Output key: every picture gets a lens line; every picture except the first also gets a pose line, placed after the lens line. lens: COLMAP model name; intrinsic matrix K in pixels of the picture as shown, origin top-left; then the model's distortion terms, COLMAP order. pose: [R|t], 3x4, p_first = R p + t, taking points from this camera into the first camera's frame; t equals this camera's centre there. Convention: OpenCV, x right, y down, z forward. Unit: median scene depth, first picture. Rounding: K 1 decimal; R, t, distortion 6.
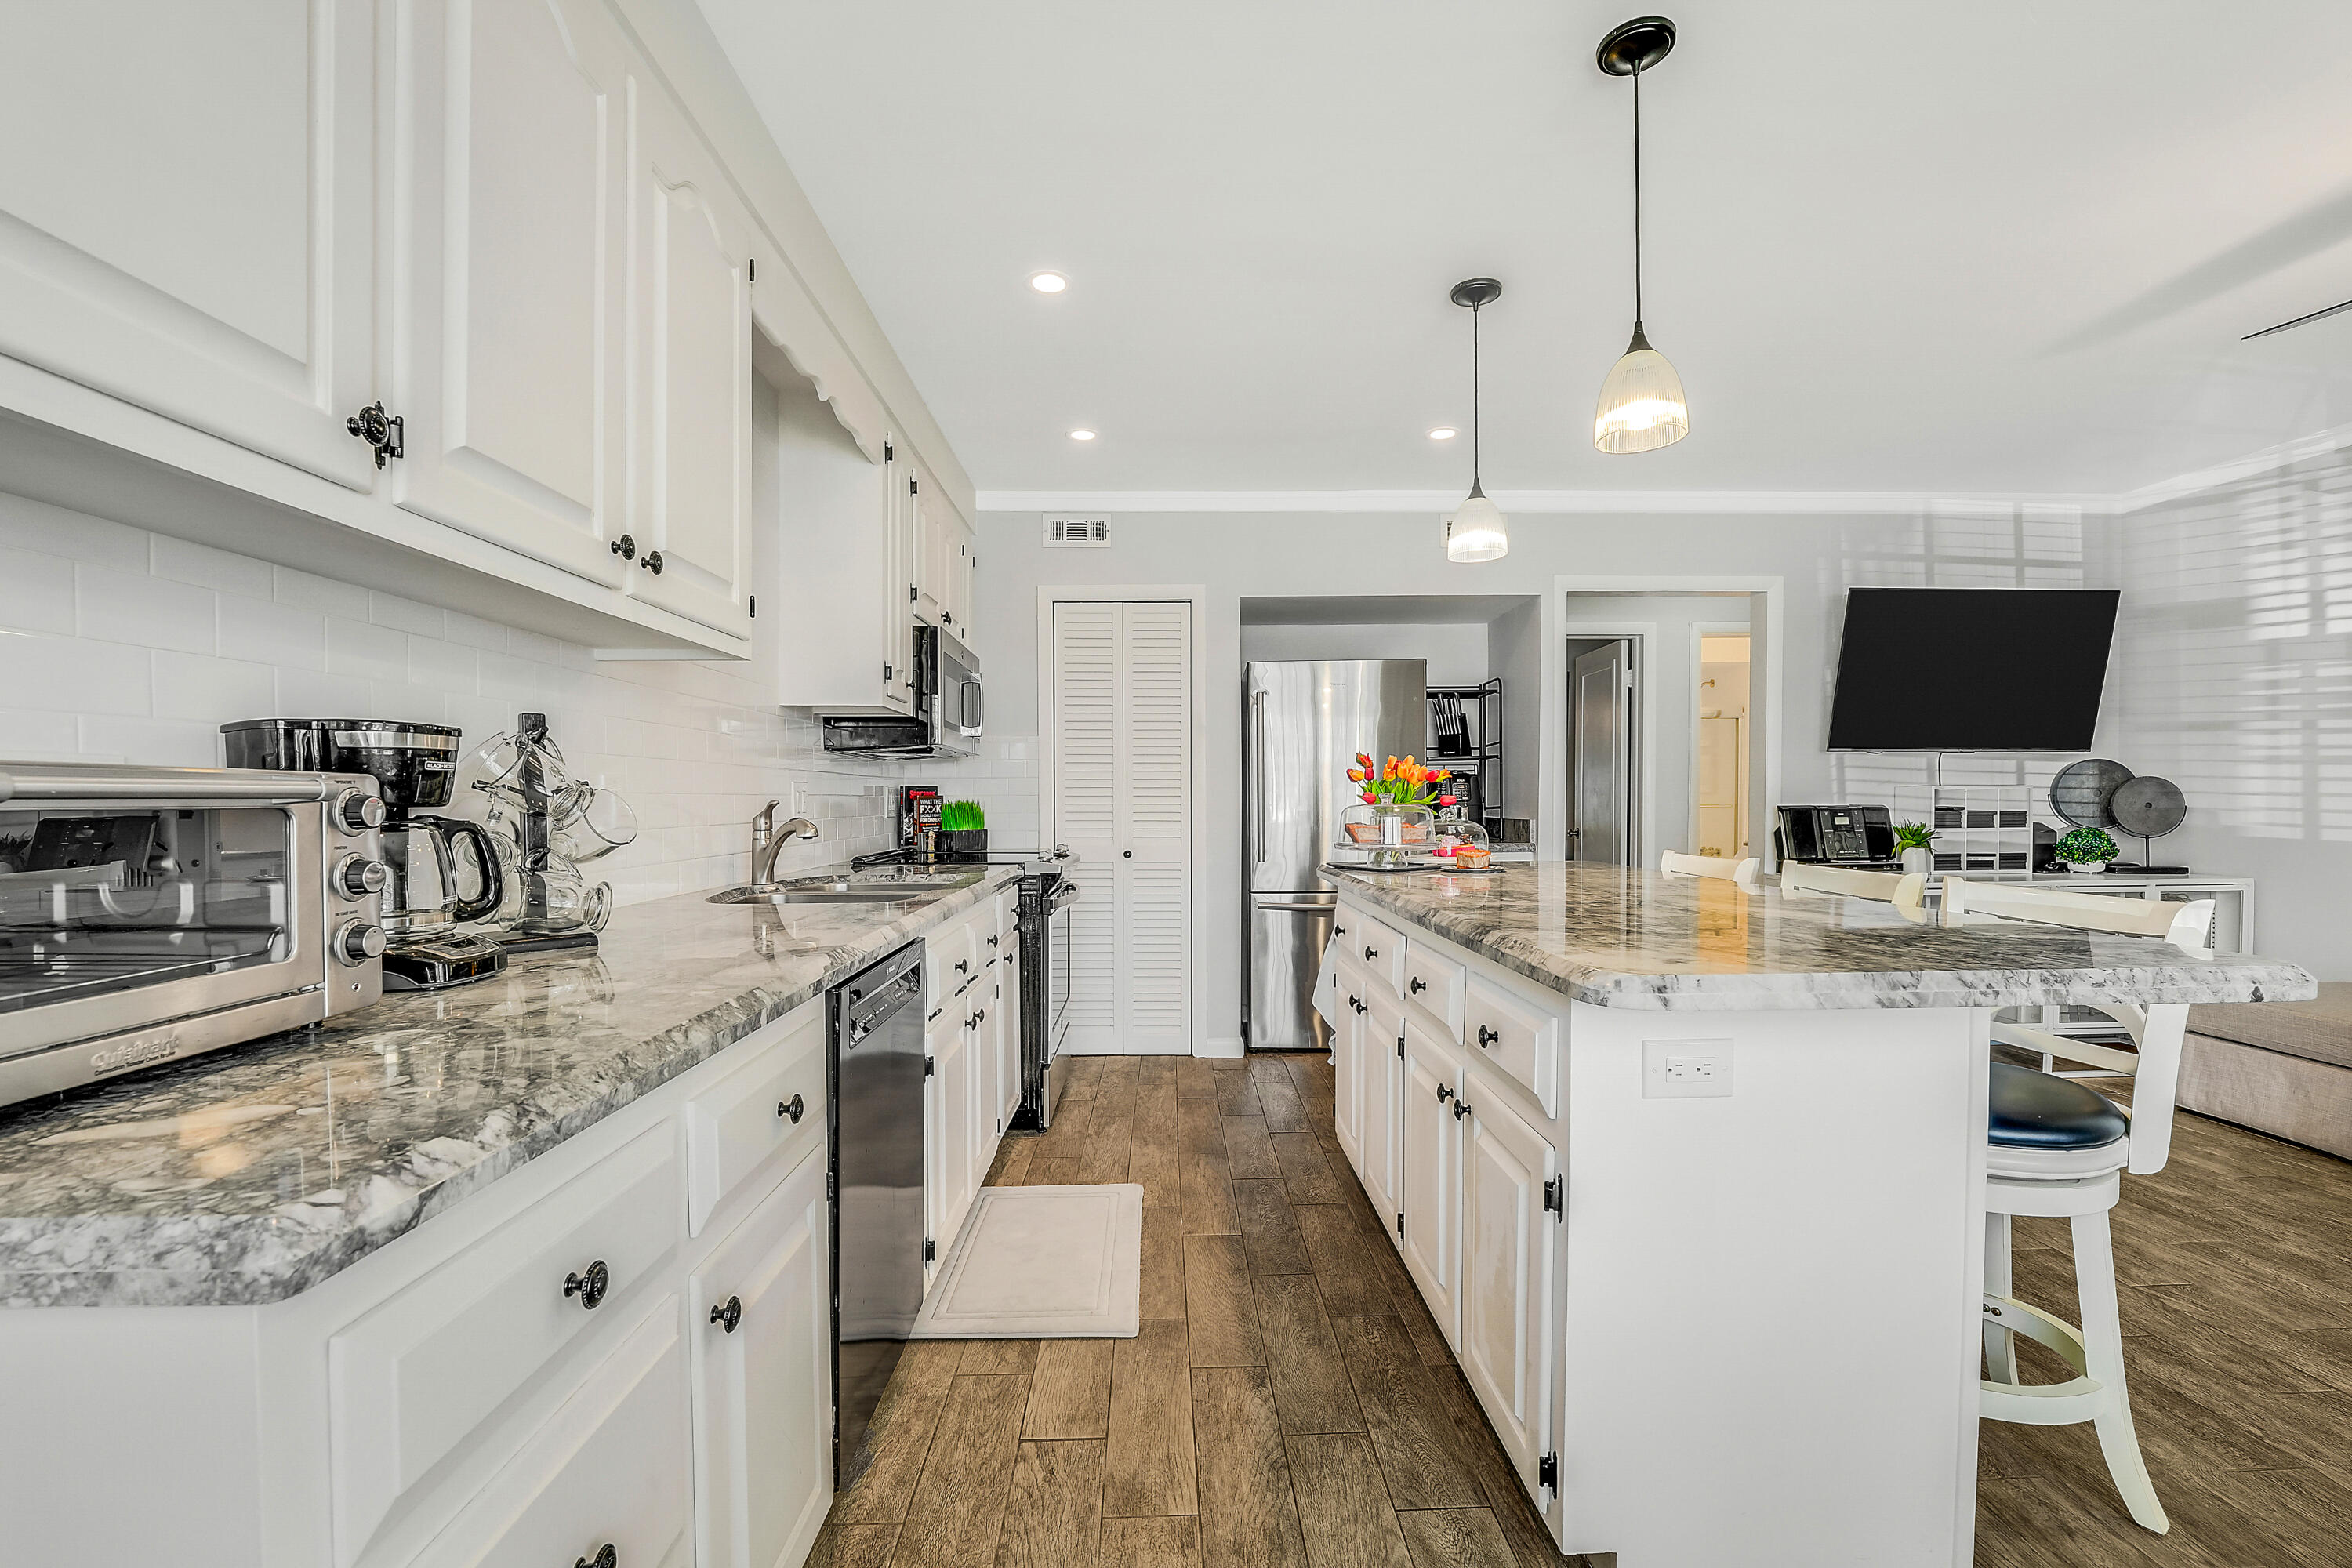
lens RADIAL K [[968.9, 0, 1176.0], [0, 968.9, 784.0], [0, 0, 1]] dist [-0.010834, 0.000319]
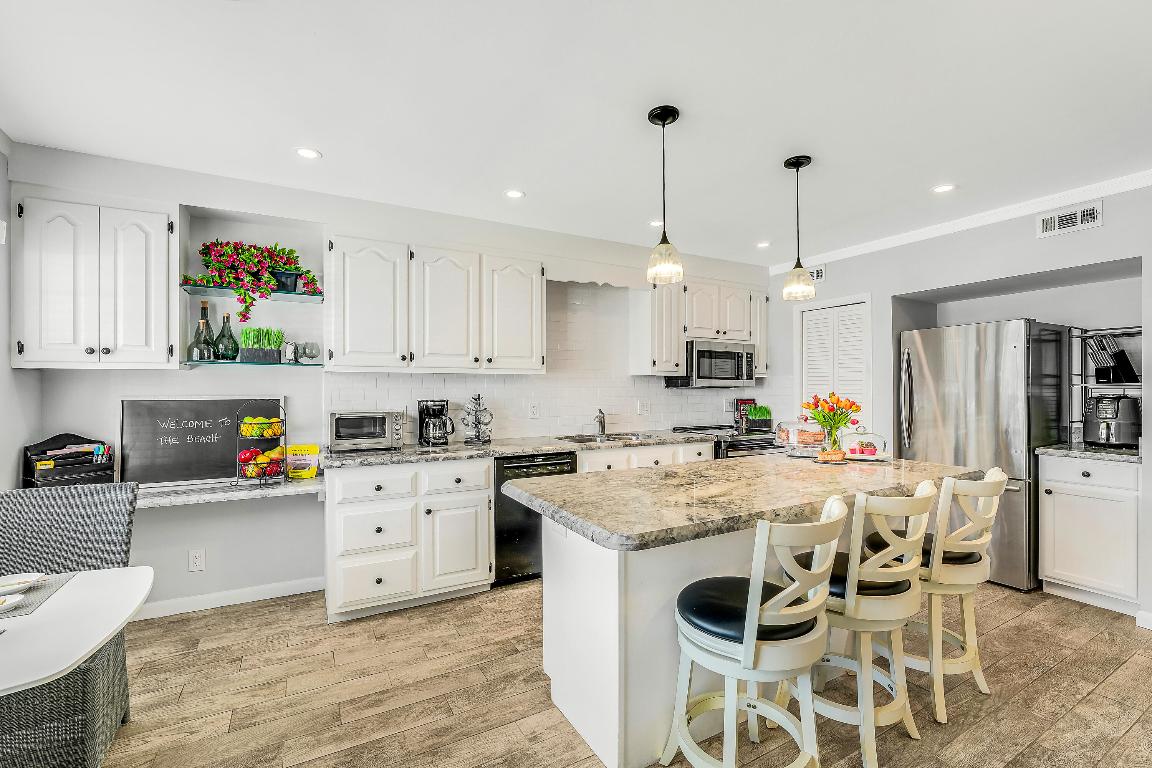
lens RADIAL K [[495.7, 0, 576.0], [0, 495.7, 384.0], [0, 0, 1]] dist [-0.012706, 0.000209]
pose [[0.455920, -0.001810, -0.890019, 0.619818], [0.006416, 0.999979, 0.001254, -0.038319], [0.889998, -0.006282, 0.455922, 0.087829]]
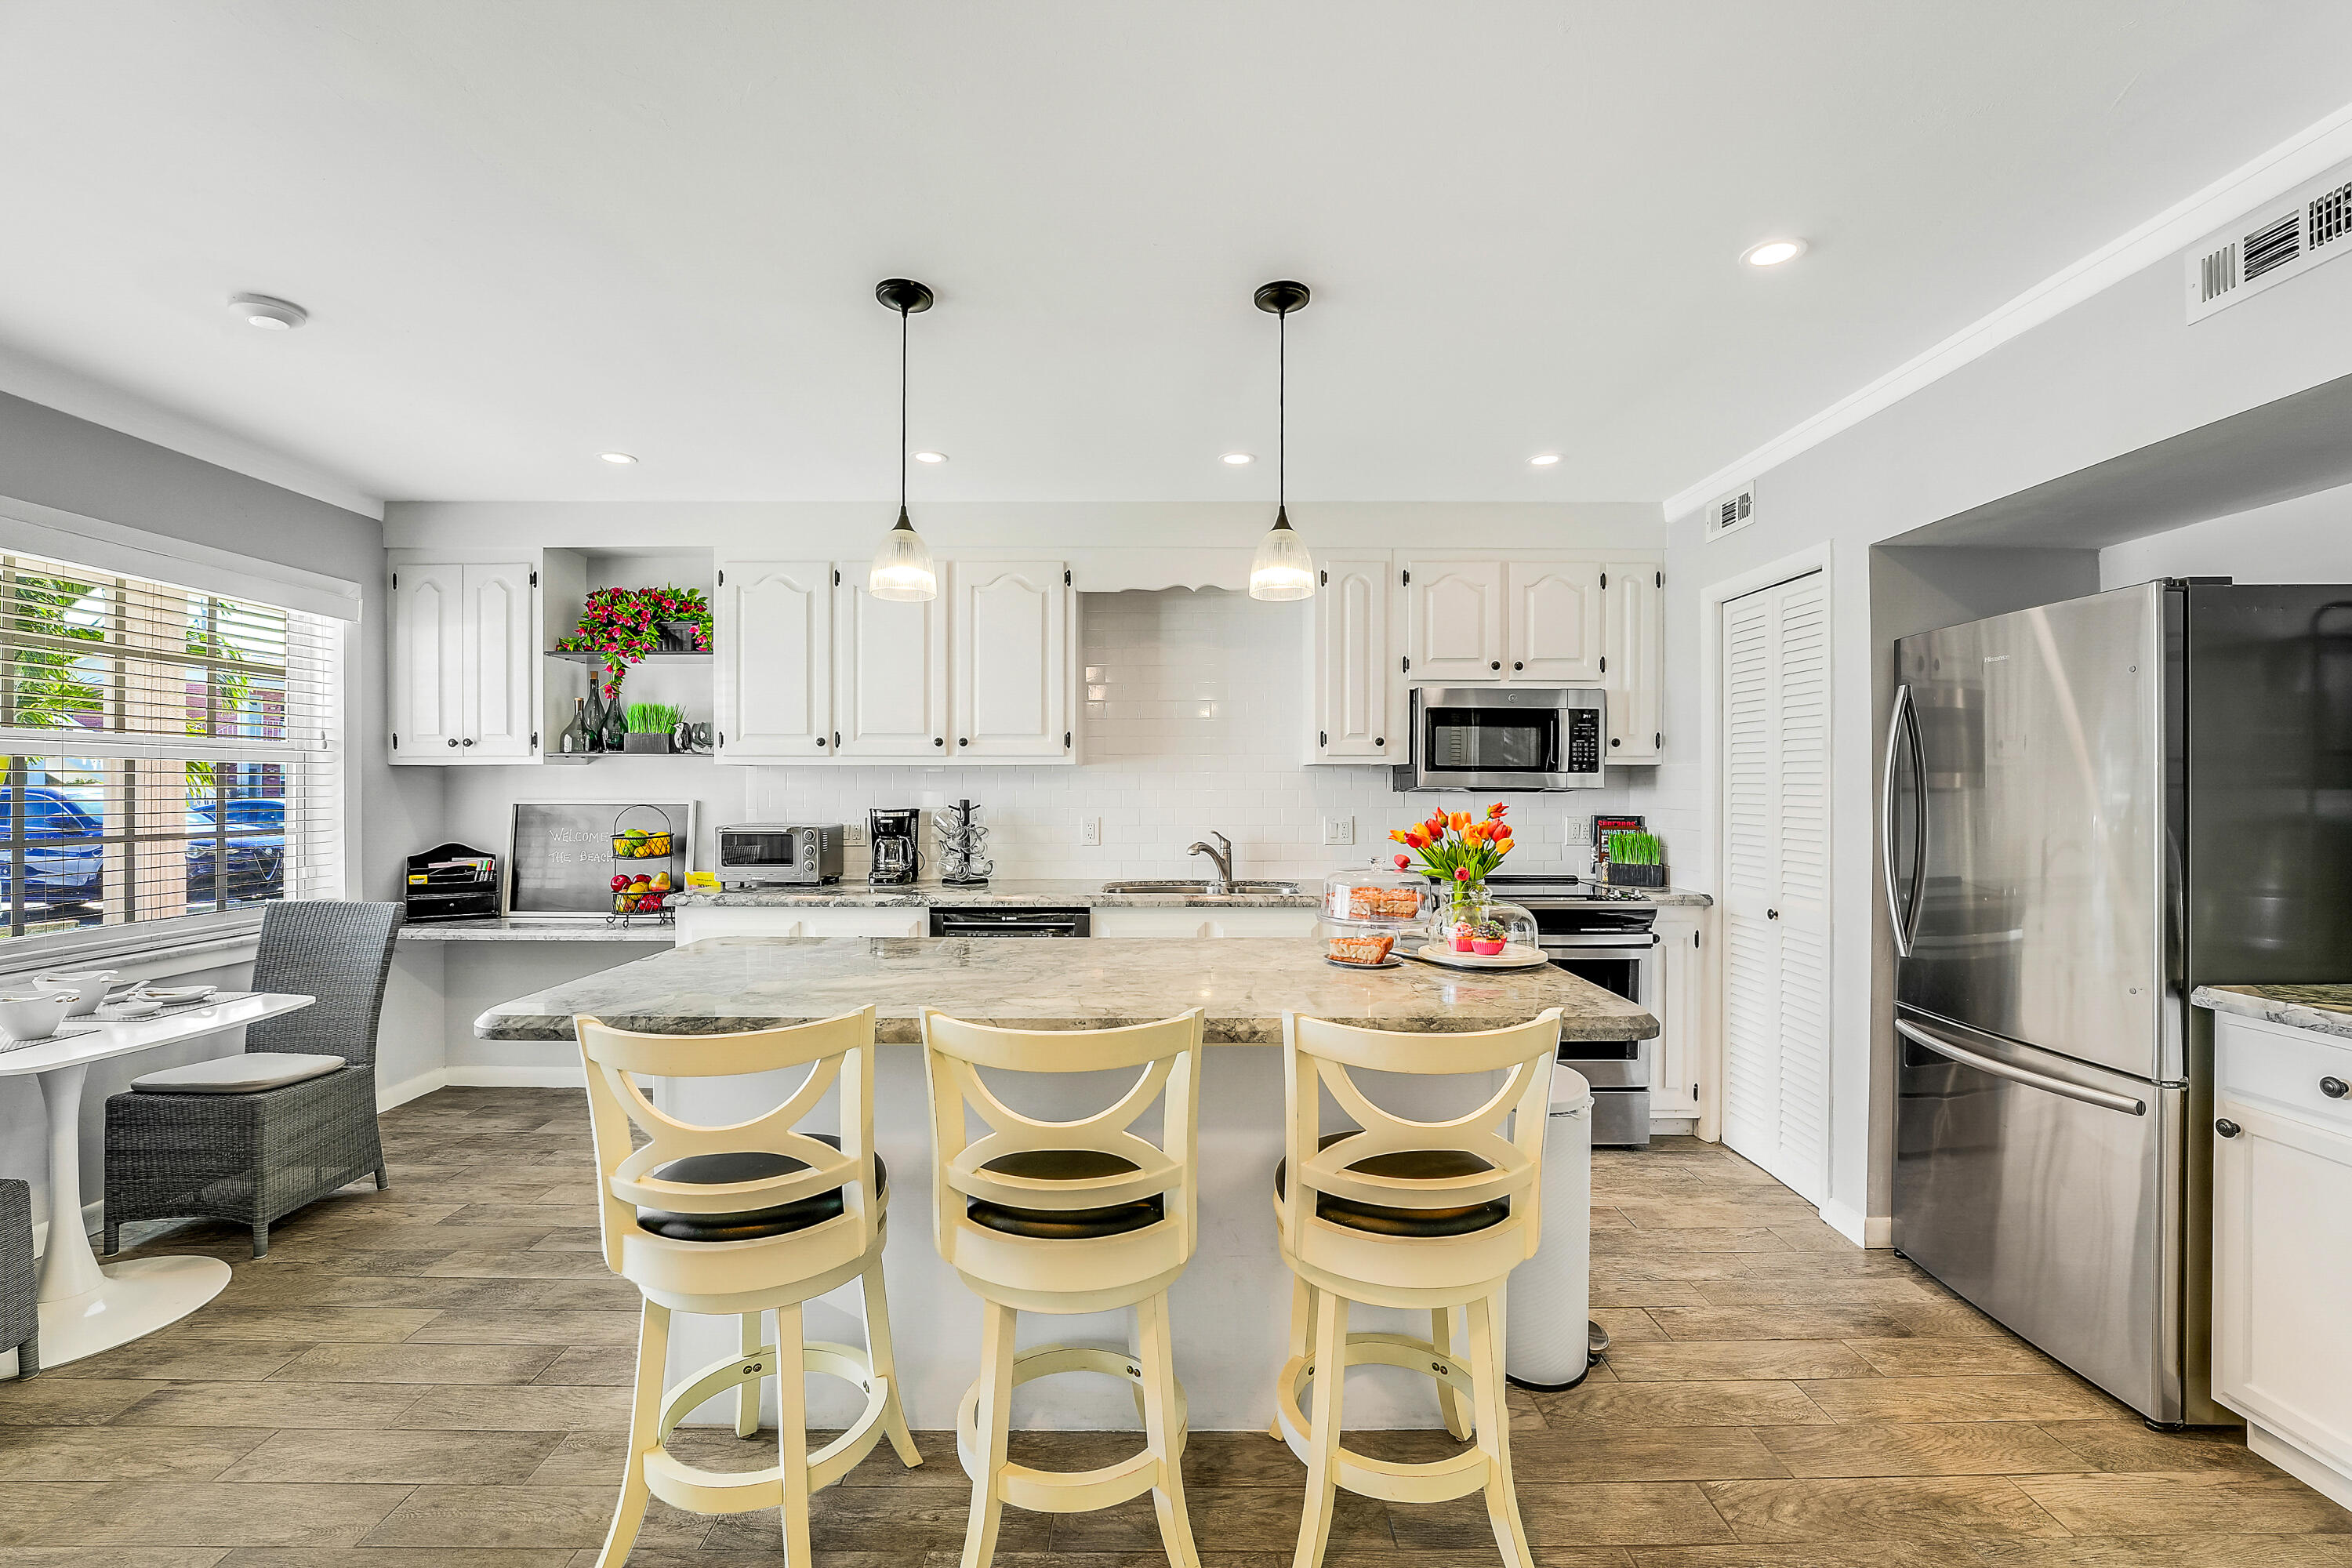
lens RADIAL K [[968.9, 0, 1176.0], [0, 968.9, 784.0], [0, 0, 1]] dist [-0.010834, 0.000319]
pose [[-0.033010, 0.002245, -0.999453, 0.753295], [0.007371, 0.999971, 0.002002, -0.037465], [0.999428, -0.007301, -0.033025, 0.577799]]
